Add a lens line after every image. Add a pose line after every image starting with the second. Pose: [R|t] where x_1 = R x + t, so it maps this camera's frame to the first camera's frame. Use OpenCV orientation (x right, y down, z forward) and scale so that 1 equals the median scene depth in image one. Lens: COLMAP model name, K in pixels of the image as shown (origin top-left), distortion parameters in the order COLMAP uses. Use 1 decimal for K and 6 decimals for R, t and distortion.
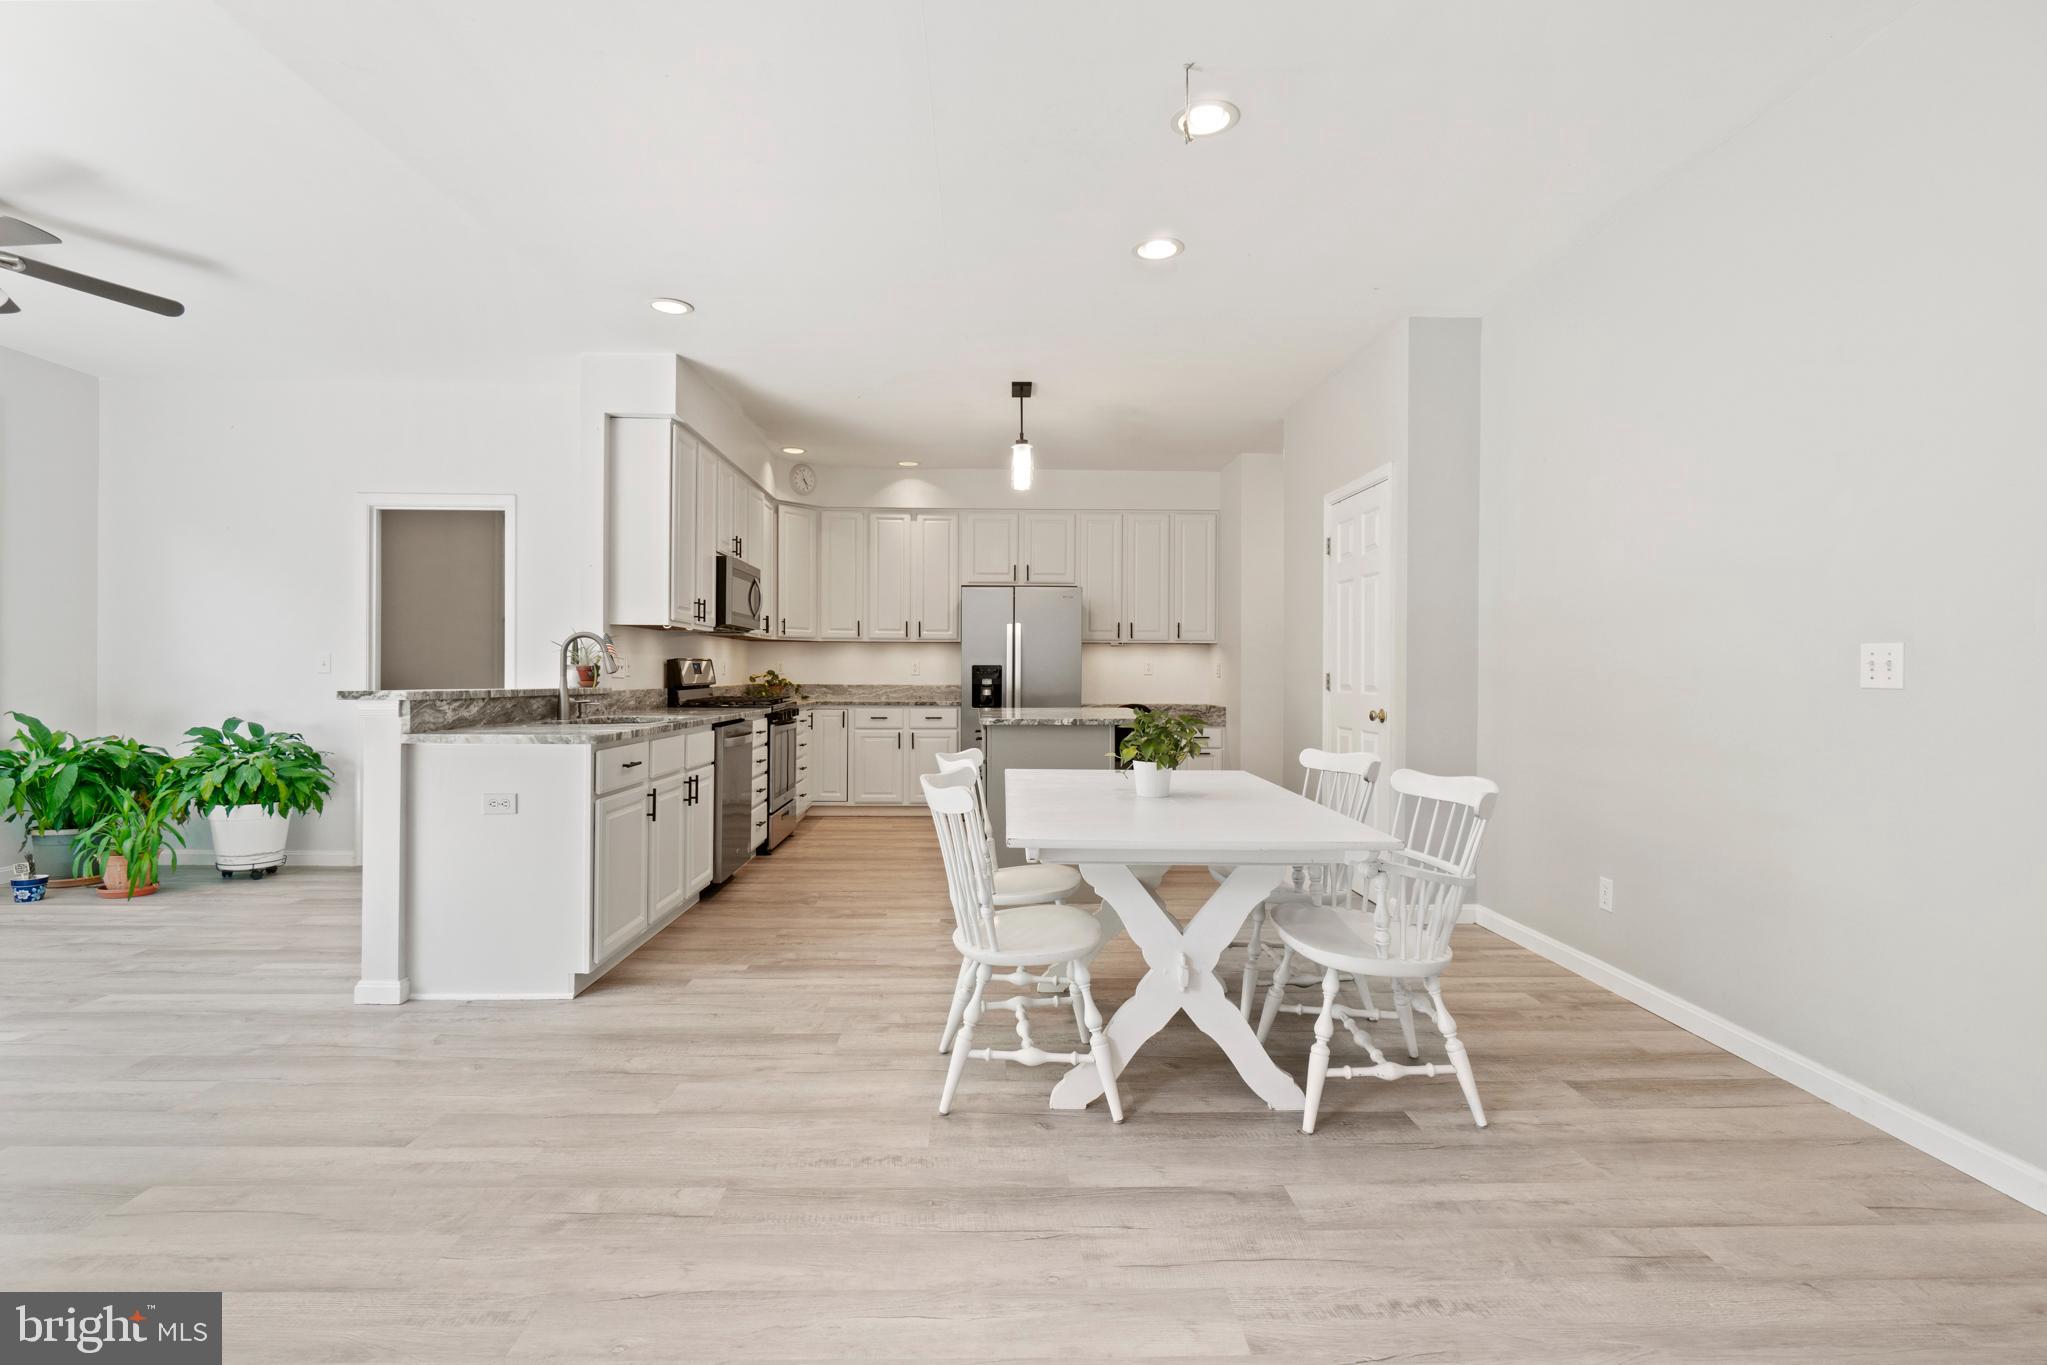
lens RADIAL K [[959.6, 0, 1012.8], [0, 959.6, 678.3], [0, 0, 1]] dist [-0.011286, 0.000736]
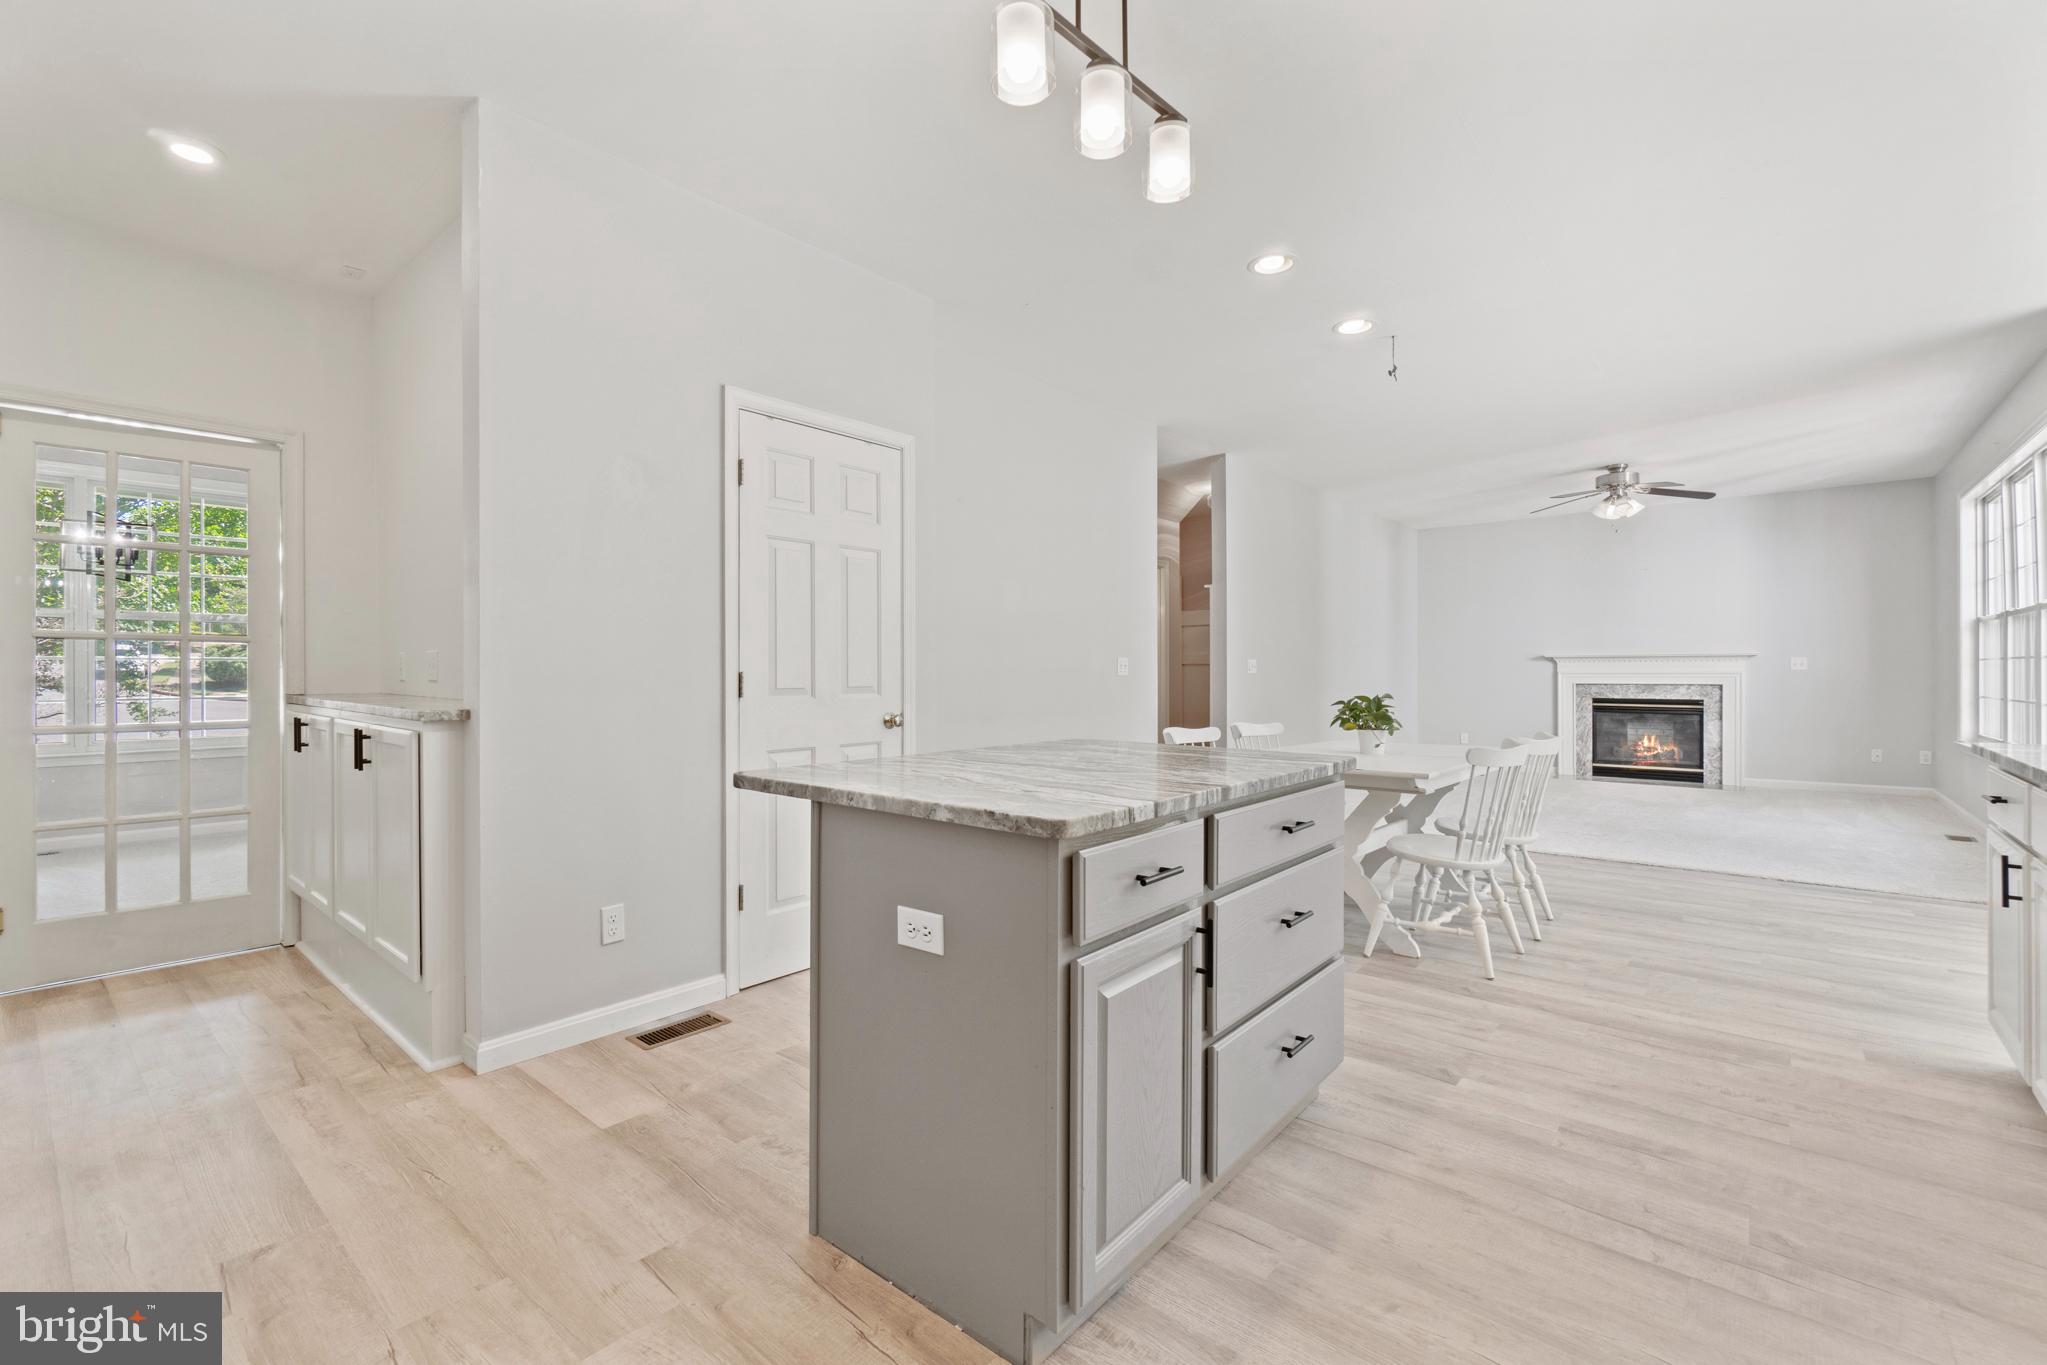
lens RADIAL K [[877.5, 0, 1026.1], [0, 877.5, 673.9], [0, 0, 1]] dist [-0.007154, 0.001554]
pose [[-0.745450, -0.003265, 0.666554, -0.212439], [-0.001568, 0.999994, 0.003144, -0.001090], [-0.666560, 0.001298, -0.745450, 1.420630]]
